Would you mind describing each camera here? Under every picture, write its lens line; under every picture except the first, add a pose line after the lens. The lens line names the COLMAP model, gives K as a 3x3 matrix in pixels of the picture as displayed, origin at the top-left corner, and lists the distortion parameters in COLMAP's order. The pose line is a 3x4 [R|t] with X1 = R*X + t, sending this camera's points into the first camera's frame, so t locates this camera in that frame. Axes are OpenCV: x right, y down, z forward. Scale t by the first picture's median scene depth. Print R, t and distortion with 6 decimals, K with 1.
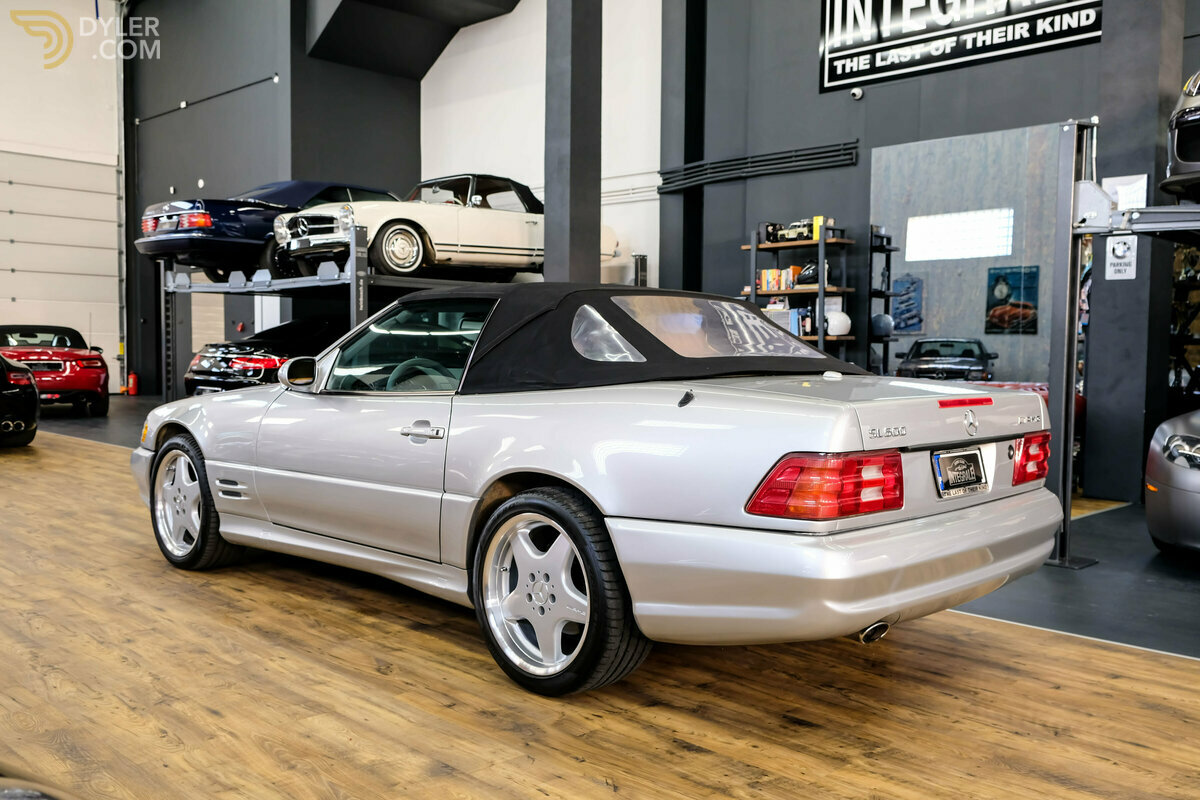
lens RADIAL K [[1055.0, 0, 620.8], [0, 1055.0, 402.6], [0, 0, 1]] dist [0.012754, -0.005827]
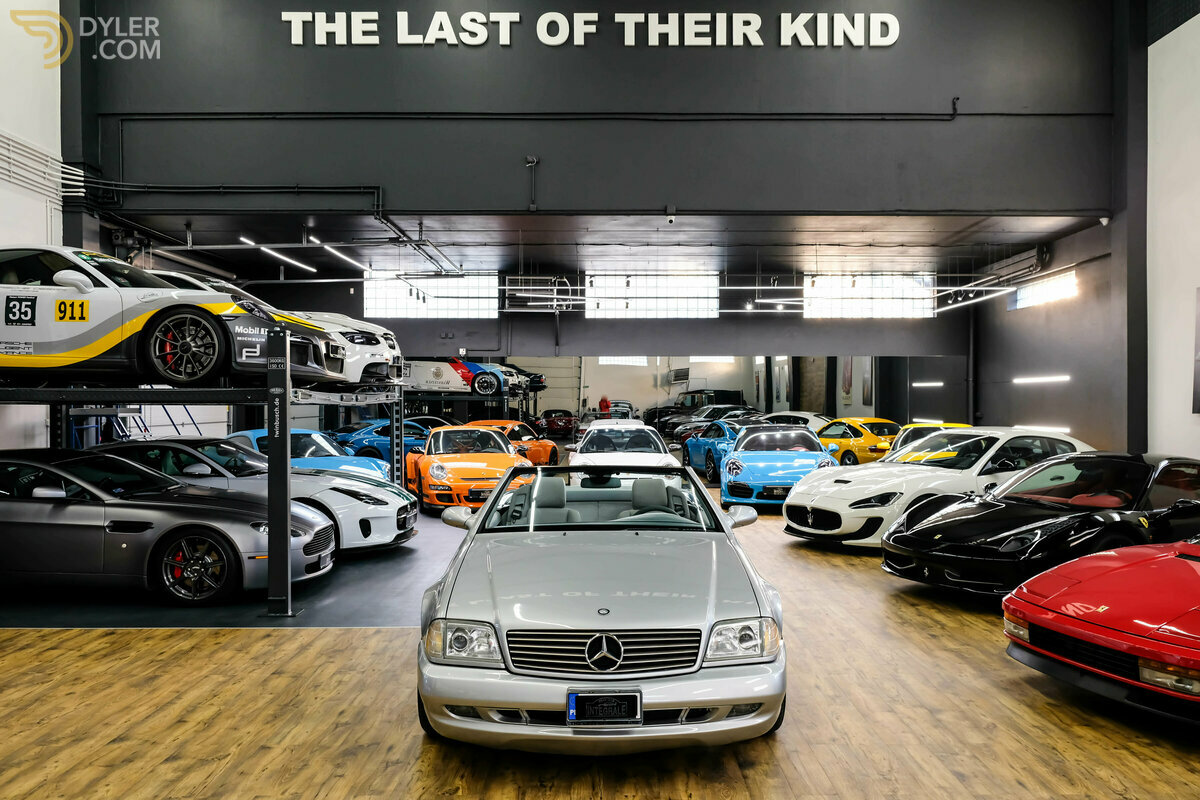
lens RADIAL K [[990.1, 0, 600.0], [0, 990.1, 400.0], [0, 0, 1]] dist [-0.003625, 0.008744]
pose [[-0.700136, -0.011351, 0.713919, -1.374584], [0.029585, 0.998554, 0.044890, -0.311942], [-0.713396, 0.052551, -0.698788, 2.468522]]
